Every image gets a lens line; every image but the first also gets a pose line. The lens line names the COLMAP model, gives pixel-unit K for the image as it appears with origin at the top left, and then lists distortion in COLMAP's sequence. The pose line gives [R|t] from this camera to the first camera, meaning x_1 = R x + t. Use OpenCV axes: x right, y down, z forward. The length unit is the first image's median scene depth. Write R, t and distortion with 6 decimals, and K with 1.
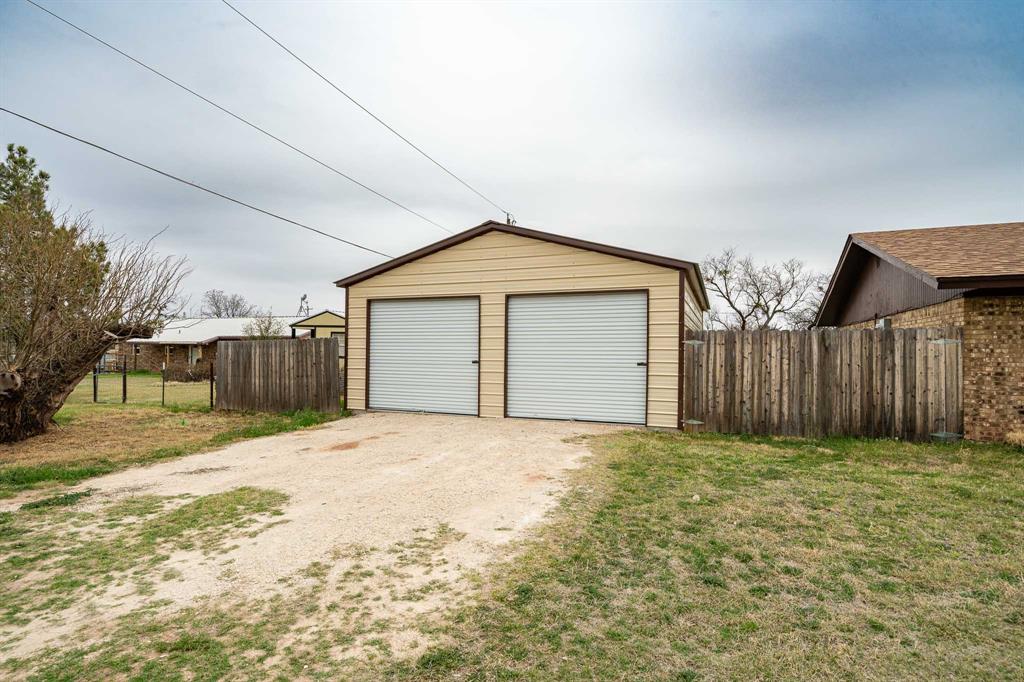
lens RADIAL K [[546.8, 0, 518.9], [0, 546.8, 341.8], [0, 0, 1]] dist [0.001855, -0.002413]
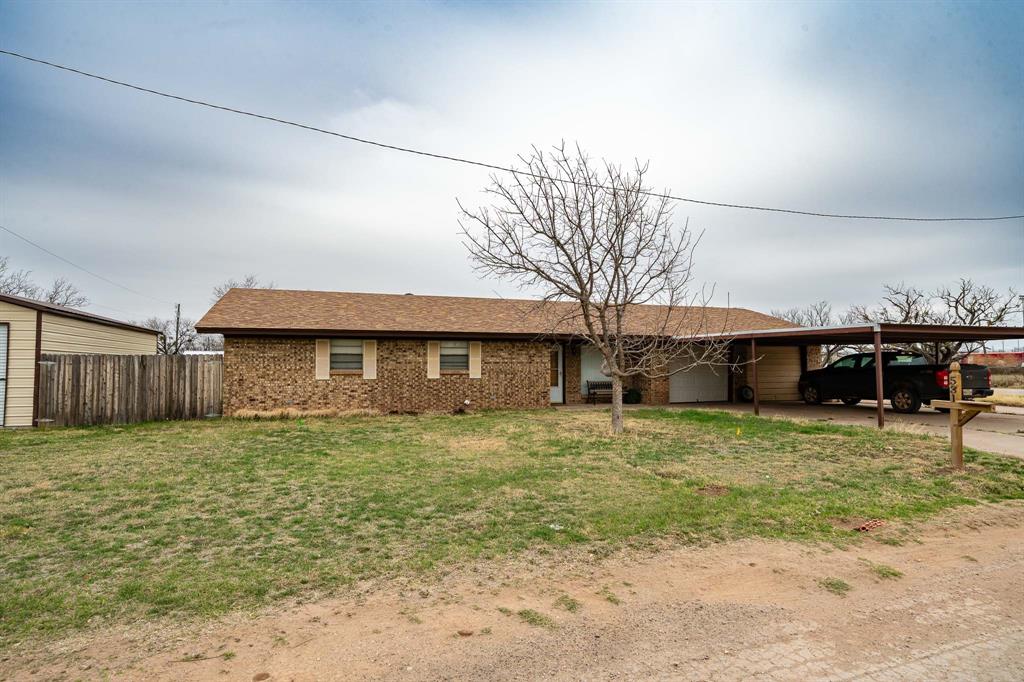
lens RADIAL K [[546.8, 0, 509.5], [0, 546.8, 347.2], [0, 0, 1]] dist [0.001855, -0.002413]
pose [[0.748776, 0.014416, 0.662666, 0.261023], [-0.005644, 0.999866, -0.015374, -0.022459], [-0.662799, 0.007772, 0.748757, -0.771975]]
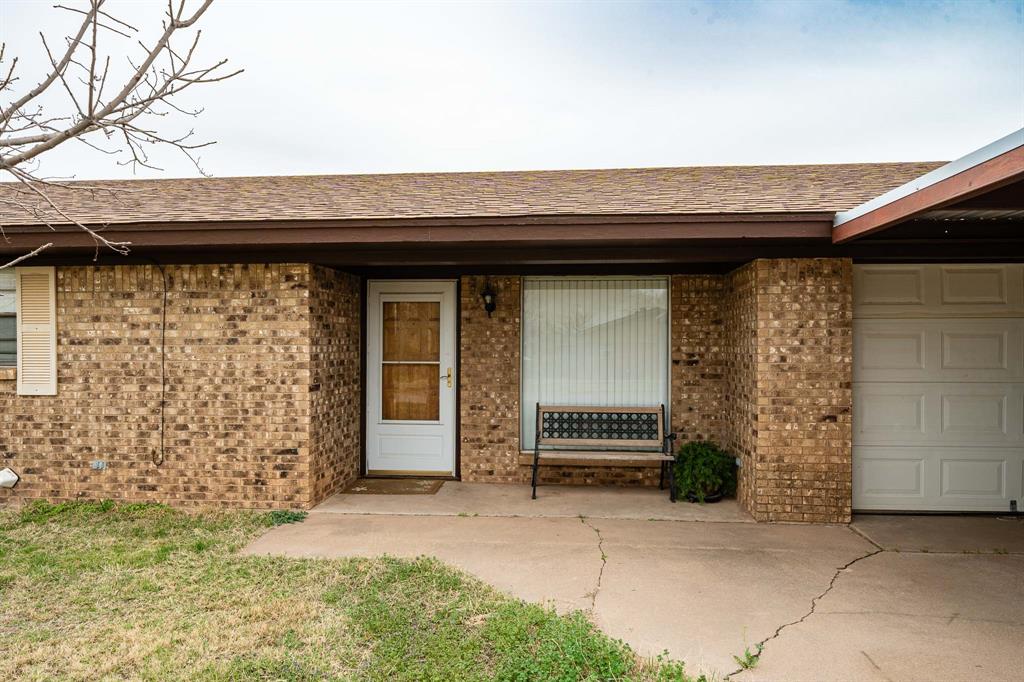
lens RADIAL K [[665.9, 0, 516.3], [0, 665.9, 342.6], [0, 0, 1]] dist [0.011153, 0.001633]
pose [[0.955906, -0.007771, 0.293569, 1.506688], [0.001705, 0.999780, 0.020914, -0.010718], [-0.293667, -0.019491, 0.955709, -0.149056]]
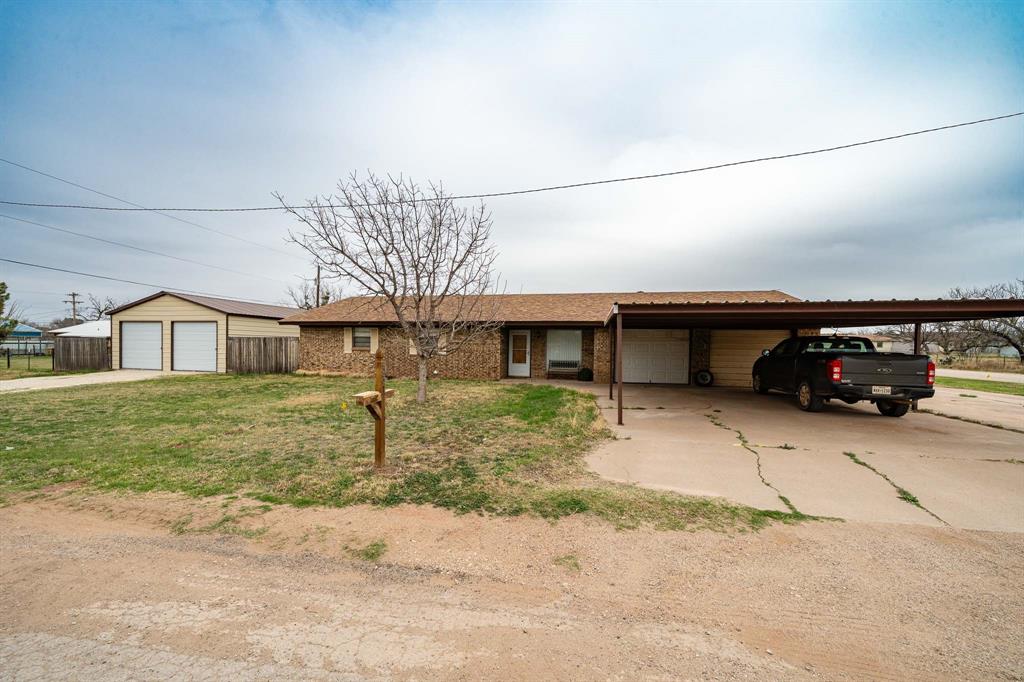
lens RADIAL K [[393.6, 0, 512.6], [0, 393.6, 347.5], [0, 0, 1]] dist [-0.009975, 0.000222]
pose [[0.982812, 0.003504, 0.184578, 1.264541], [-0.008763, 0.999578, 0.027686, -0.031359], [-0.184403, -0.028828, 0.982428, -1.109394]]
